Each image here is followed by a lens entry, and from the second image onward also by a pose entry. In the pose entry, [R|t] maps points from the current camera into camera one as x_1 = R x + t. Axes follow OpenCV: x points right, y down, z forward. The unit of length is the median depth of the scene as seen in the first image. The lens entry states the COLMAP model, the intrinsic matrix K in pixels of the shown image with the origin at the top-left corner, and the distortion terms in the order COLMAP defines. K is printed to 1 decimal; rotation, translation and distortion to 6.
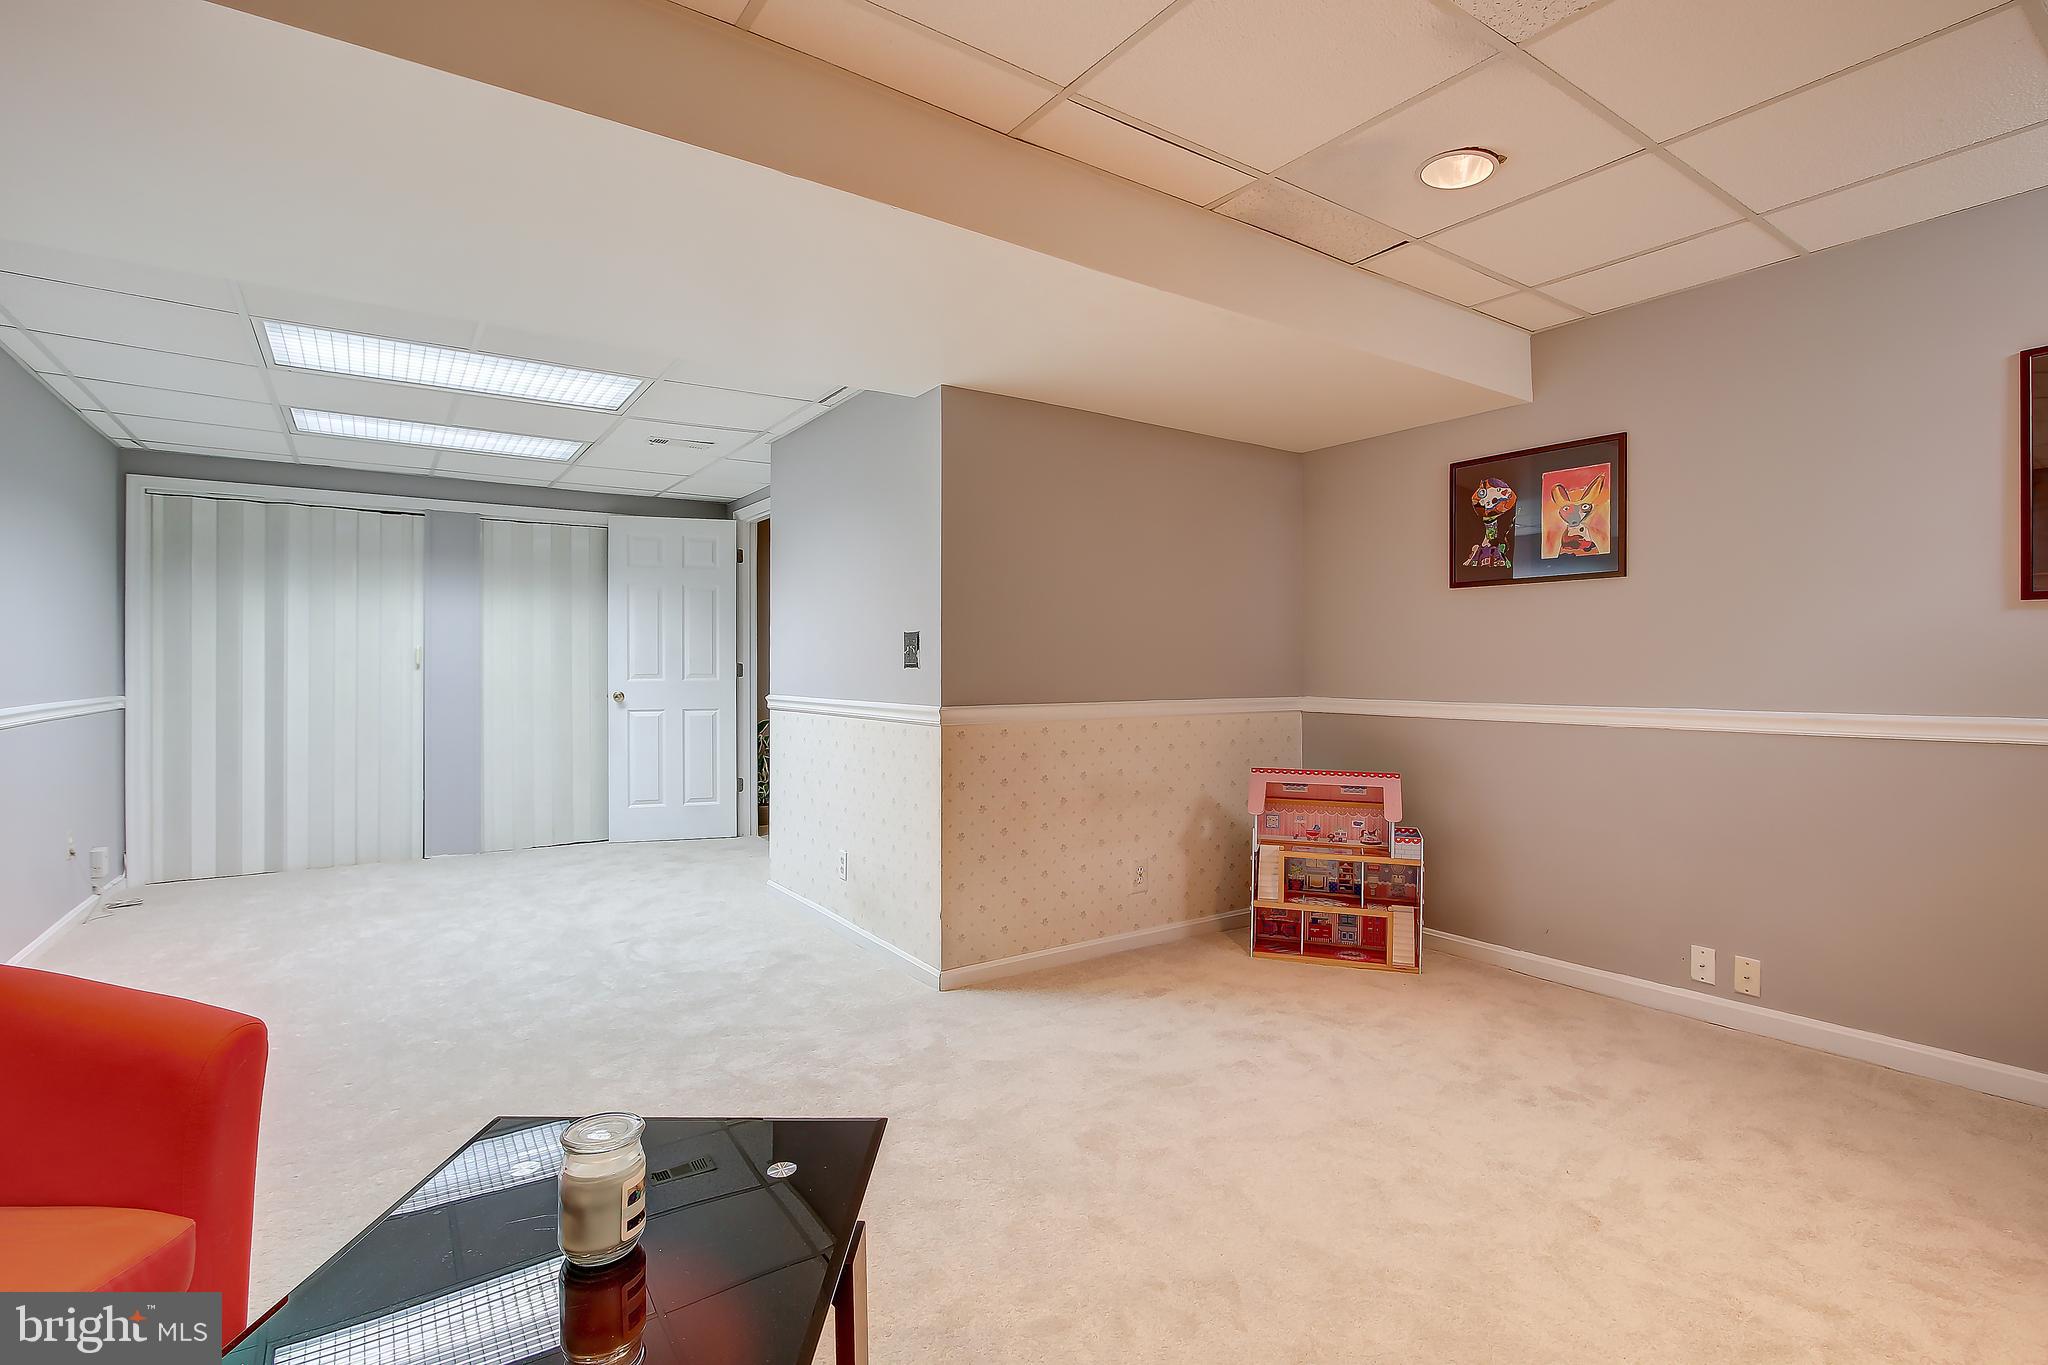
lens RADIAL K [[957.6, 0, 1026.5], [0, 957.6, 672.7], [0, 0, 1]] dist [-0.018676, 0.002757]
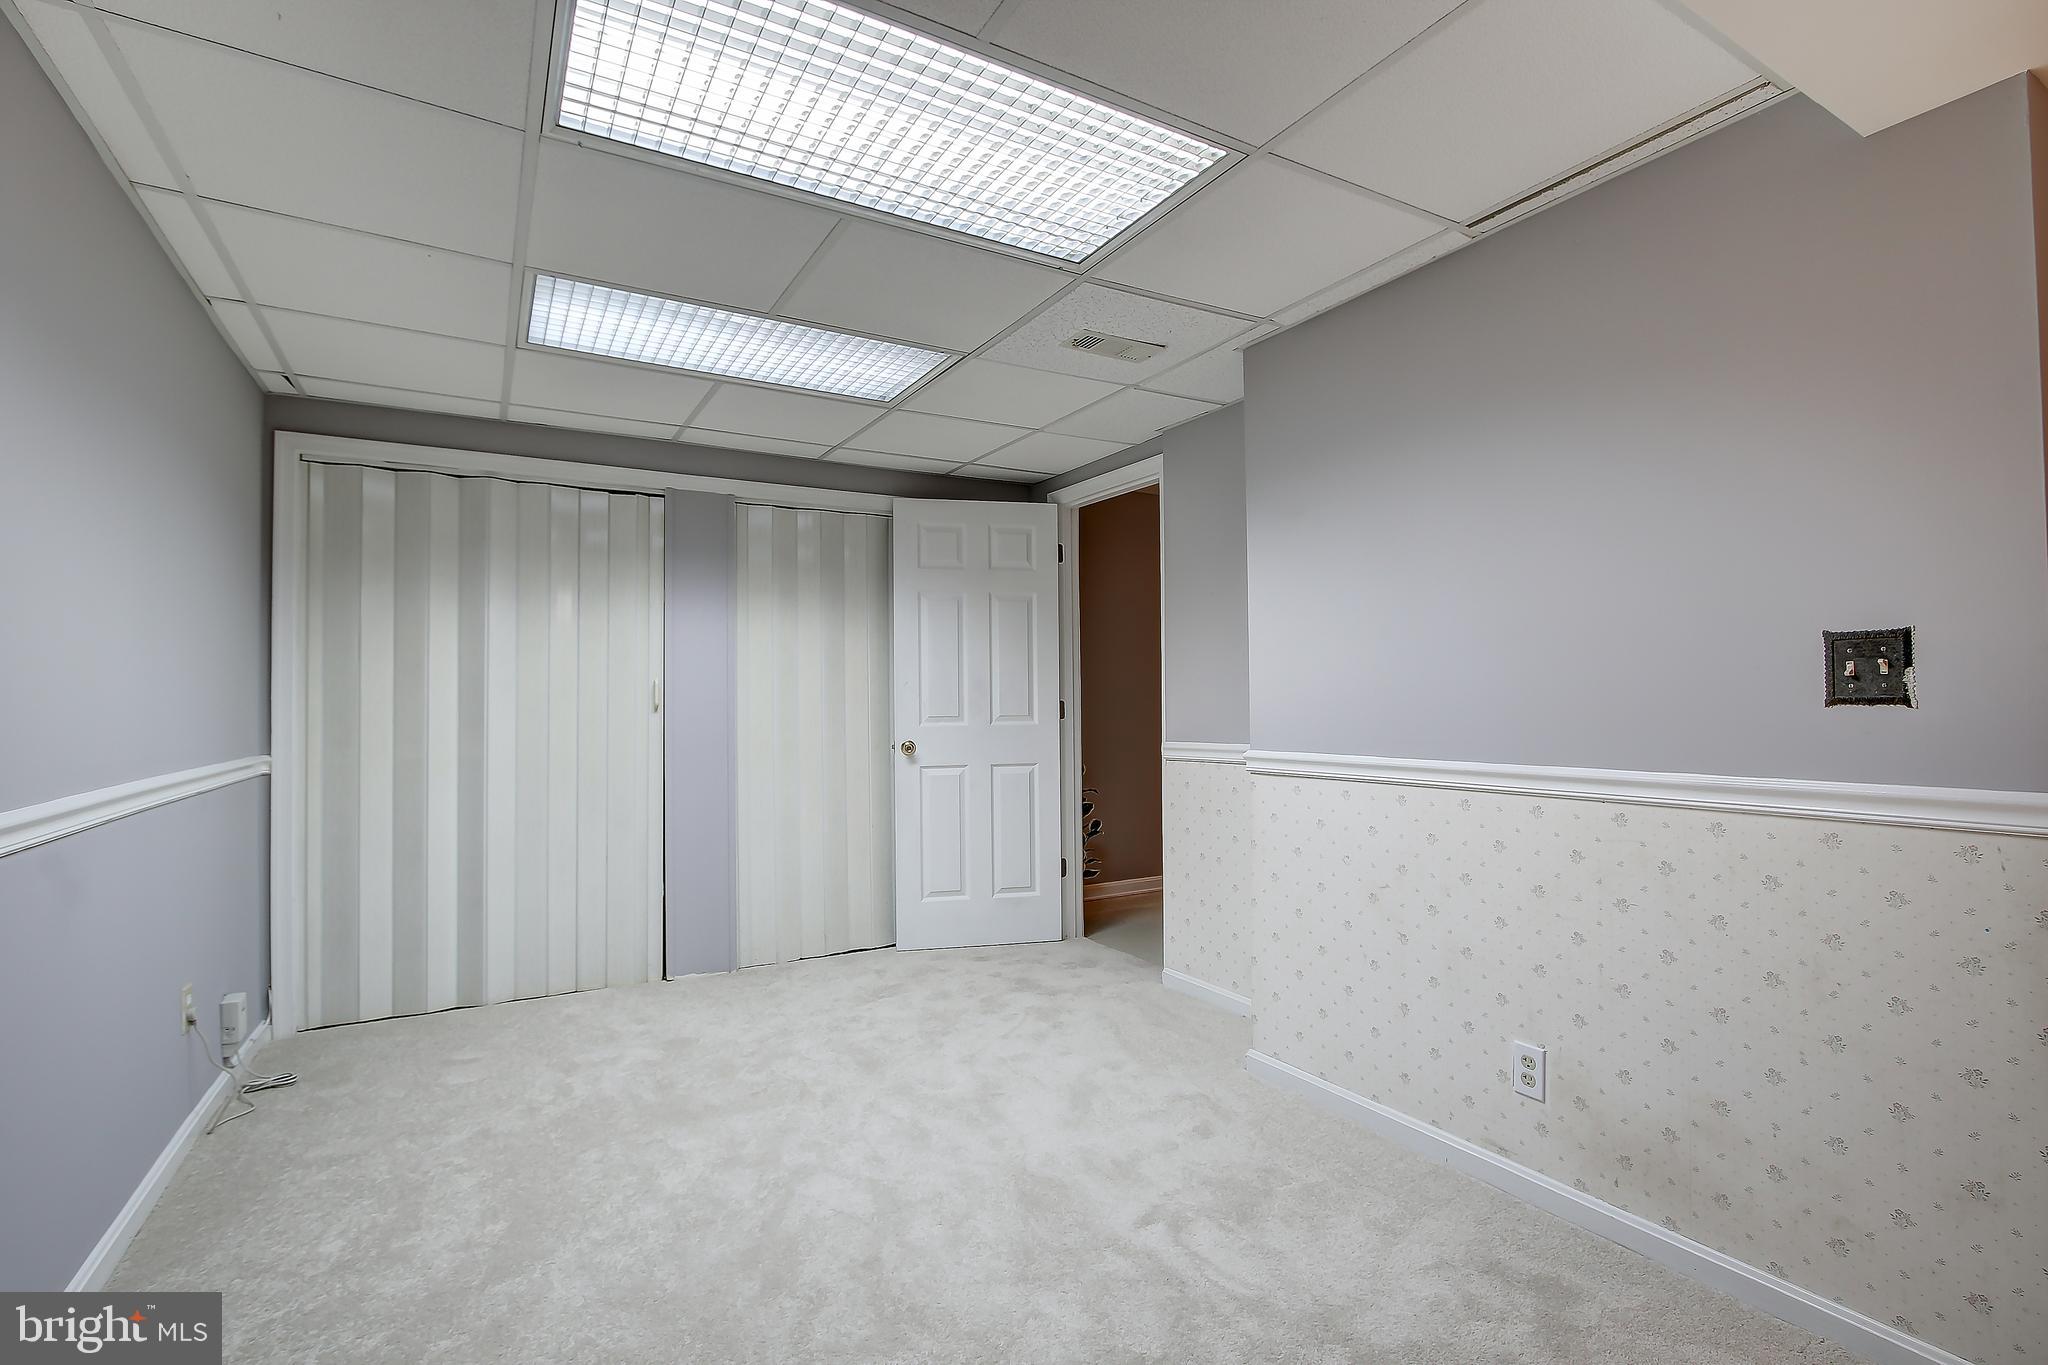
lens RADIAL K [[957.6, 0, 1029.6], [0, 957.6, 689.1], [0, 0, 1]] dist [-0.018676, 0.002757]
pose [[0.996611, -0.010063, -0.081635, -0.391917], [0.008466, 0.999767, -0.019878, -0.005755], [0.081816, 0.019120, 0.996464, 0.402164]]
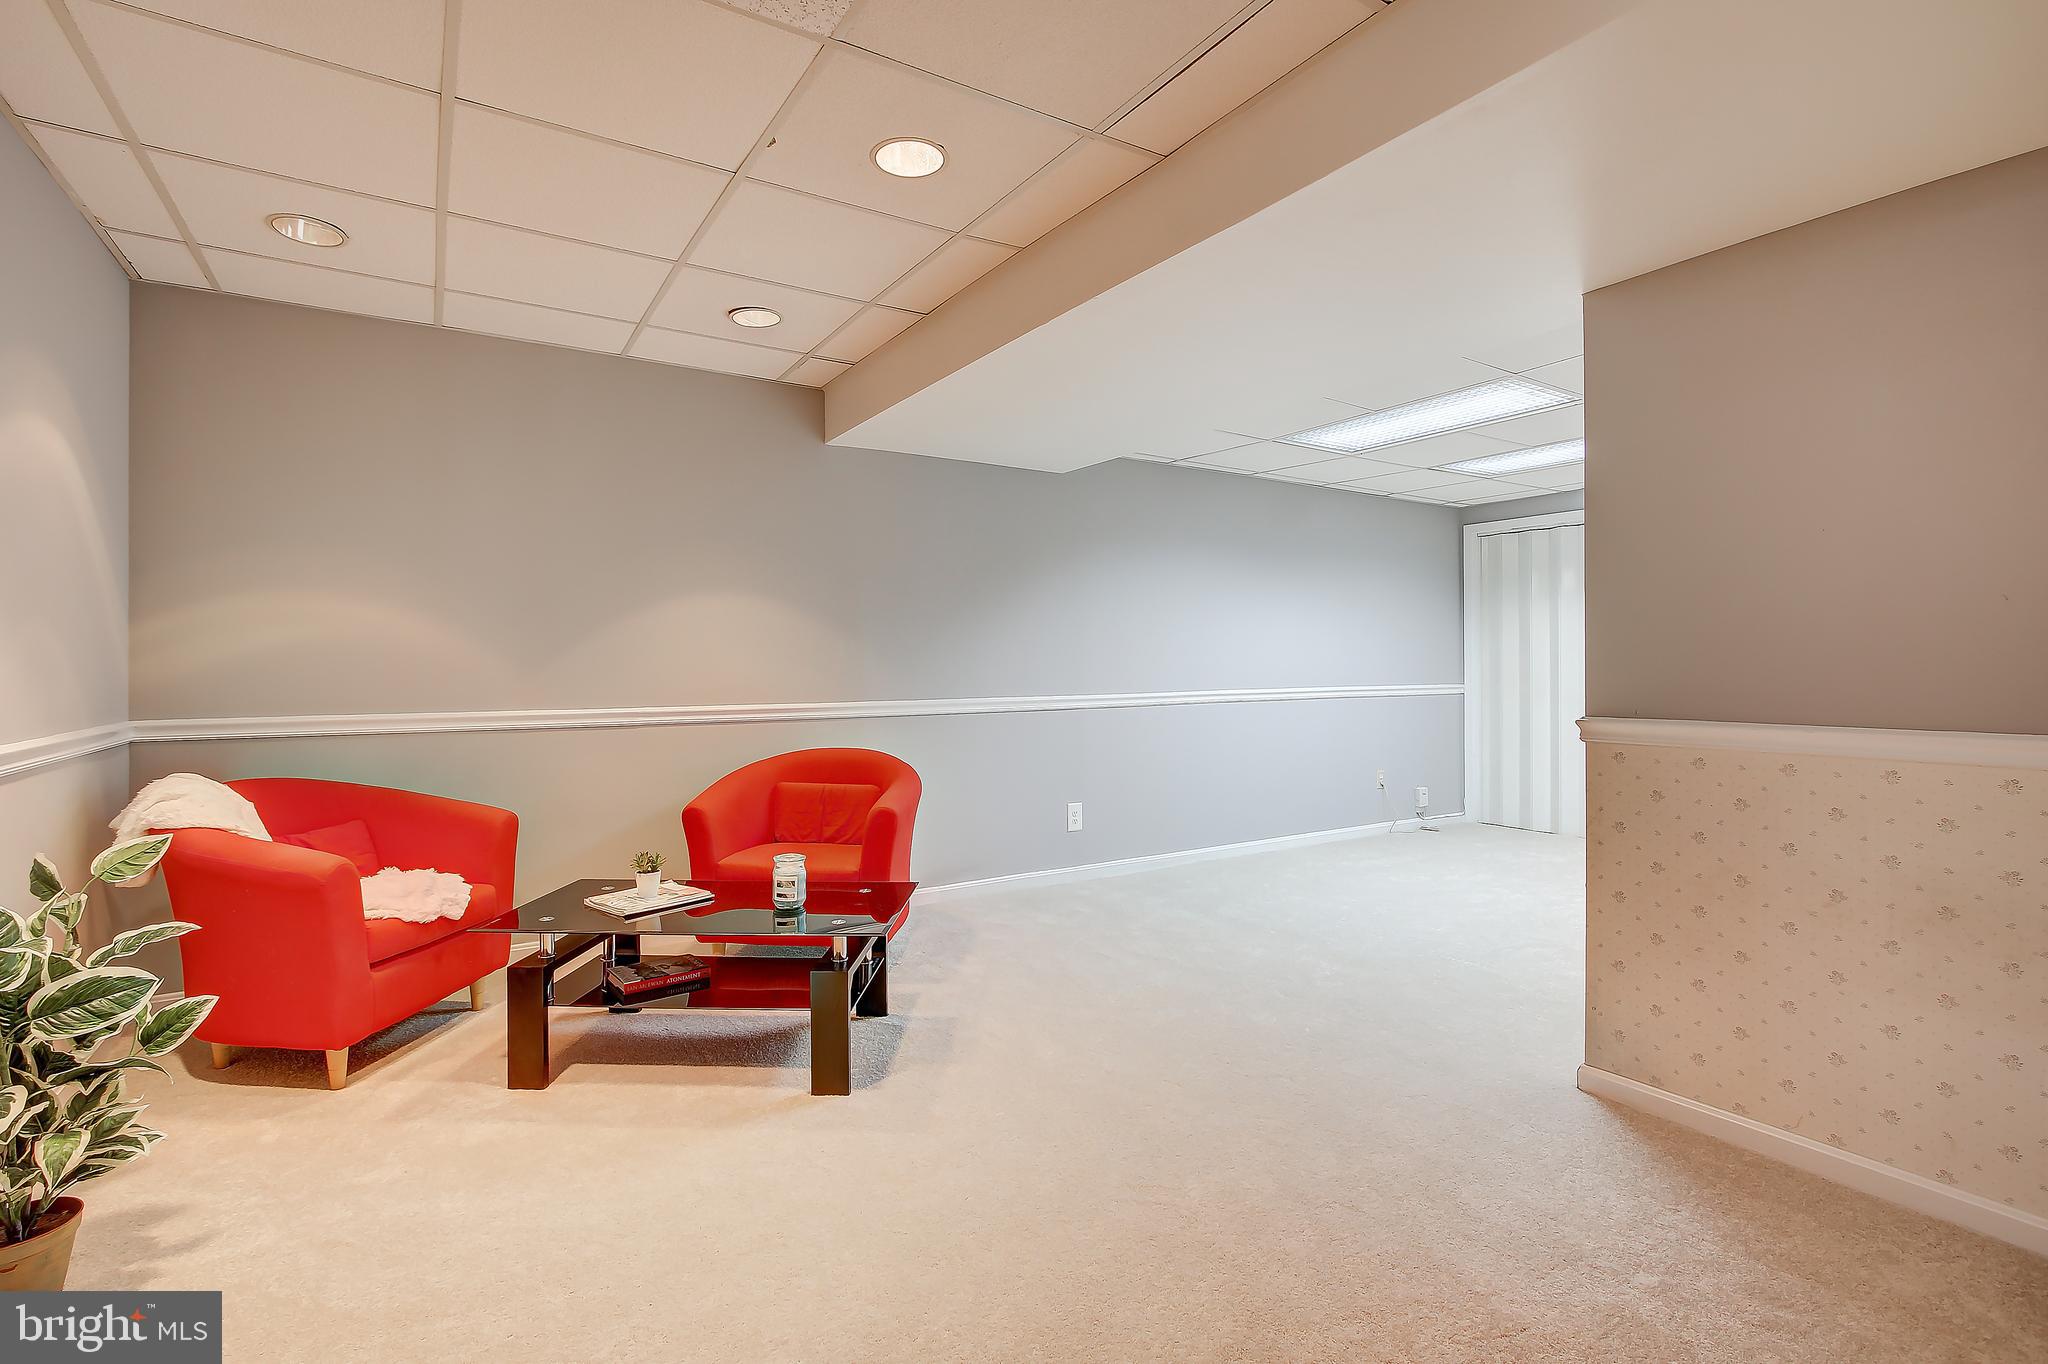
lens RADIAL K [[957.6, 0, 1025.7], [0, 957.6, 668.9], [0, 0, 1]] dist [-0.018676, 0.002757]
pose [[-0.041872, 0.004575, -0.999113, 0.540390], [-0.003510, 0.999983, 0.004726, -0.003298], [0.999117, 0.003705, -0.041855, 0.462219]]
